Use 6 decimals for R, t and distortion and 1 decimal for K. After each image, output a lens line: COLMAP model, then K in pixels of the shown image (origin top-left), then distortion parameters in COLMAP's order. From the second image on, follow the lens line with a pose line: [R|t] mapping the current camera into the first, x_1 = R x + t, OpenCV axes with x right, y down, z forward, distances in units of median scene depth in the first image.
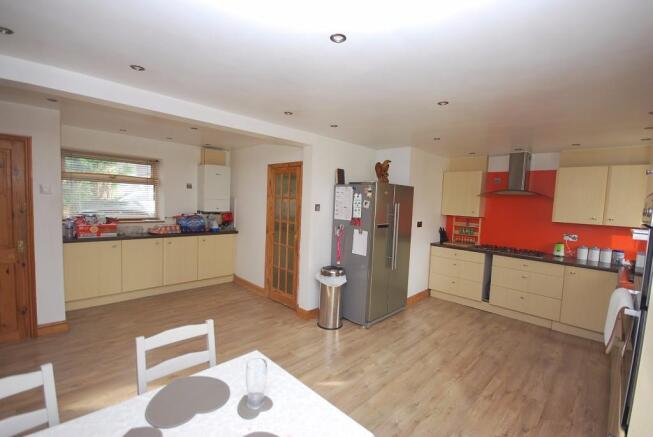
lens RADIAL K [[290.6, 0, 329.3], [0, 290.6, 221.3], [0, 0, 1]] dist [-0.002250, -0.000138]
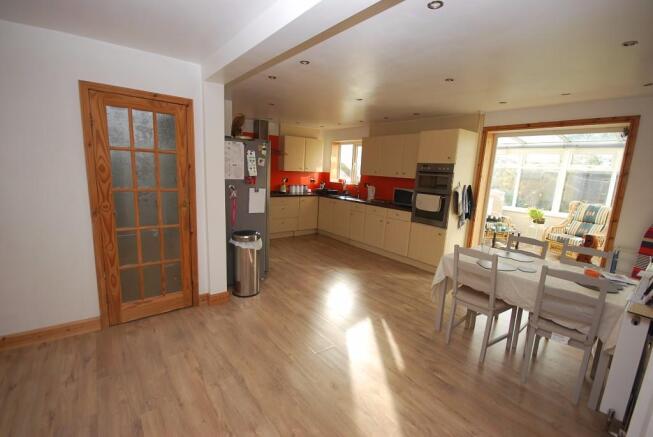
lens RADIAL K [[290.6, 0, 330.8], [0, 290.6, 220.8], [0, 0, 1]] dist [-0.002250, -0.000138]
pose [[0.115098, -0.213450, 0.970150, -0.842005], [0.030461, 0.976940, 0.211330, -0.062925], [-0.992887, 0.005228, 0.118946, 0.618873]]
